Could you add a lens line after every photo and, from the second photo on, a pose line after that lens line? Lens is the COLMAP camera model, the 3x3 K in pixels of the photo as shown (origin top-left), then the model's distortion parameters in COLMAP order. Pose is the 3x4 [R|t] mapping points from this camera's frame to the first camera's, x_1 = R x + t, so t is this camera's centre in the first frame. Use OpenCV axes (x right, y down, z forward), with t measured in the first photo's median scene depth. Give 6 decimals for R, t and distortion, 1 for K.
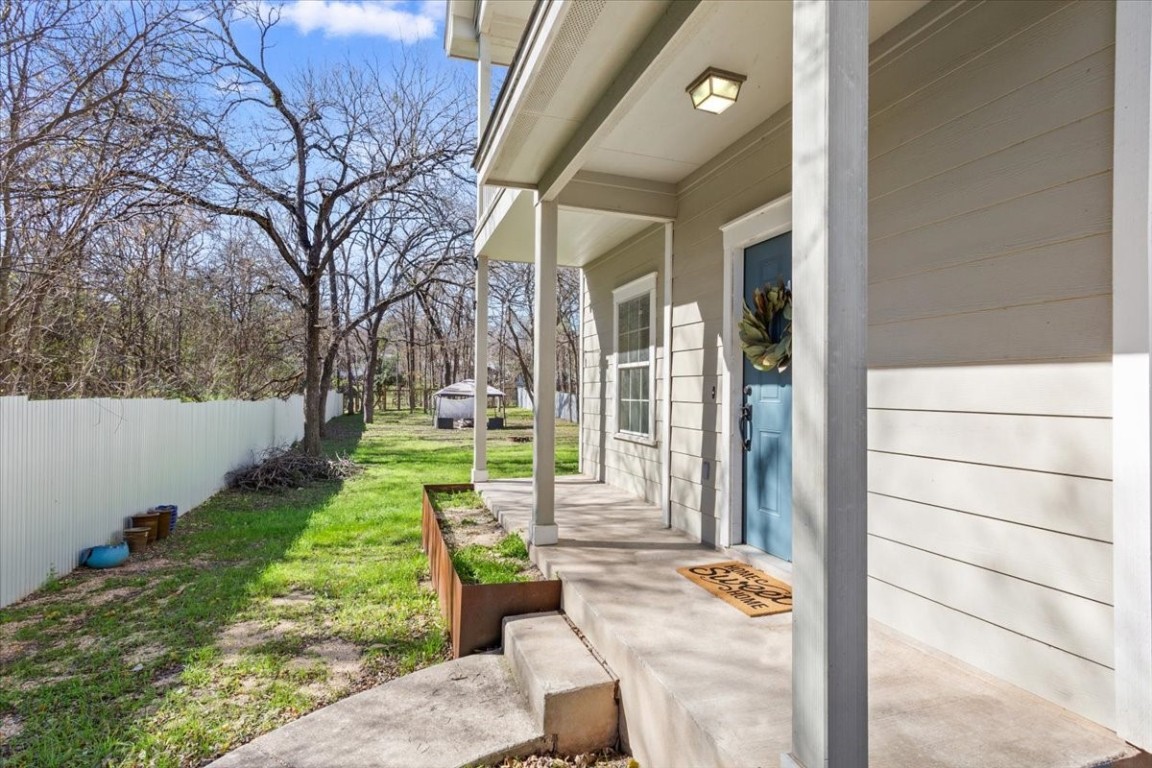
lens RADIAL K [[563.4, 0, 562.5], [0, 563.4, 387.0], [0, 0, 1]] dist [0.008811, 0.000192]
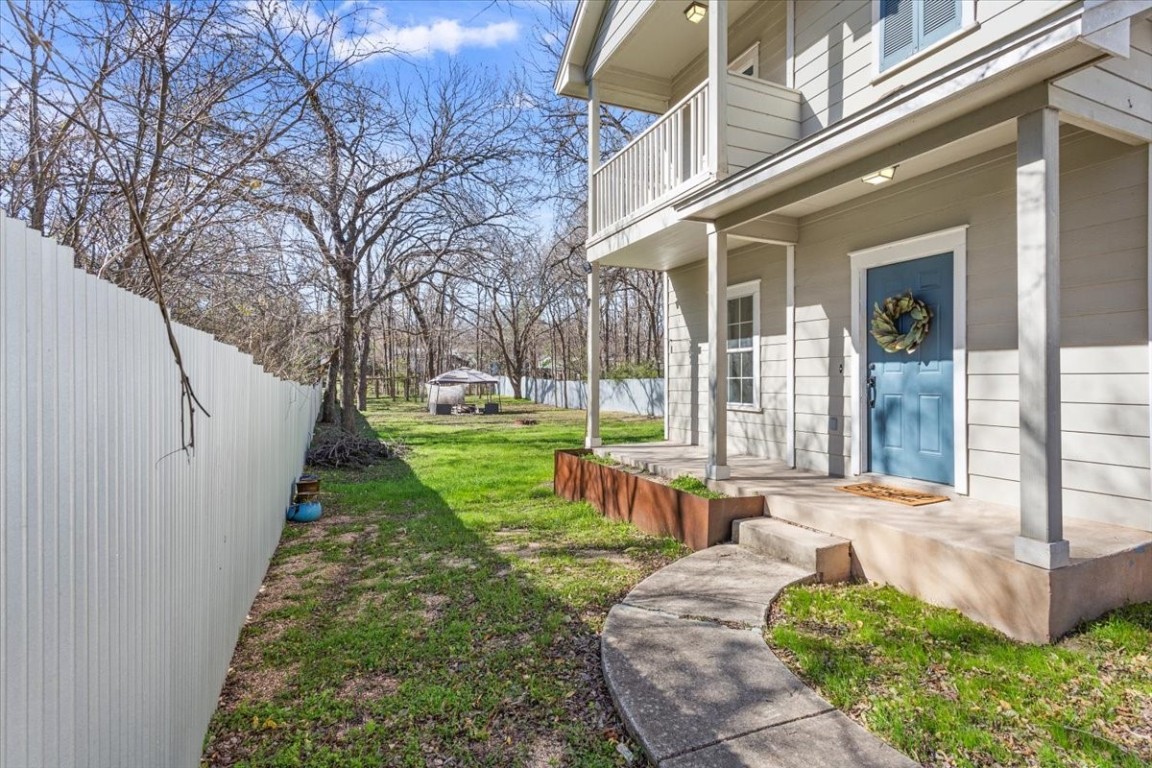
lens RADIAL K [[550.4, 0, 575.9], [0, 550.4, 376.0], [0, 0, 1]] dist [0.003676, 0.000492]
pose [[0.994545, -0.006744, 0.104093, -0.522210], [0.006612, 0.999977, 0.001615, 0.020694], [-0.104101, -0.000918, 0.994566, -0.304650]]
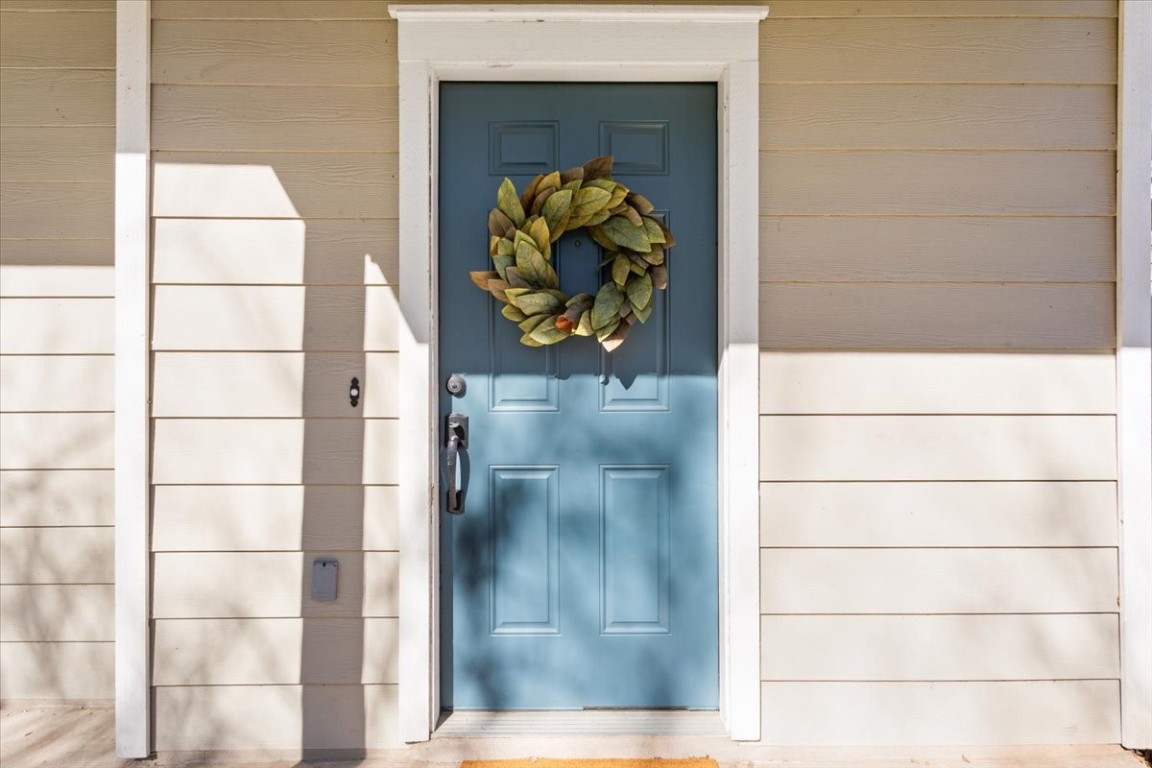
lens RADIAL K [[611.4, 0, 550.1], [0, 611.4, 383.5], [0, 0, 1]] dist [0.002593, -0.001084]
pose [[0.300849, -0.003912, 0.953664, -0.120764], [-0.004057, 0.999977, 0.005382, 0.000300], [-0.953663, -0.005488, 0.300826, 0.691819]]
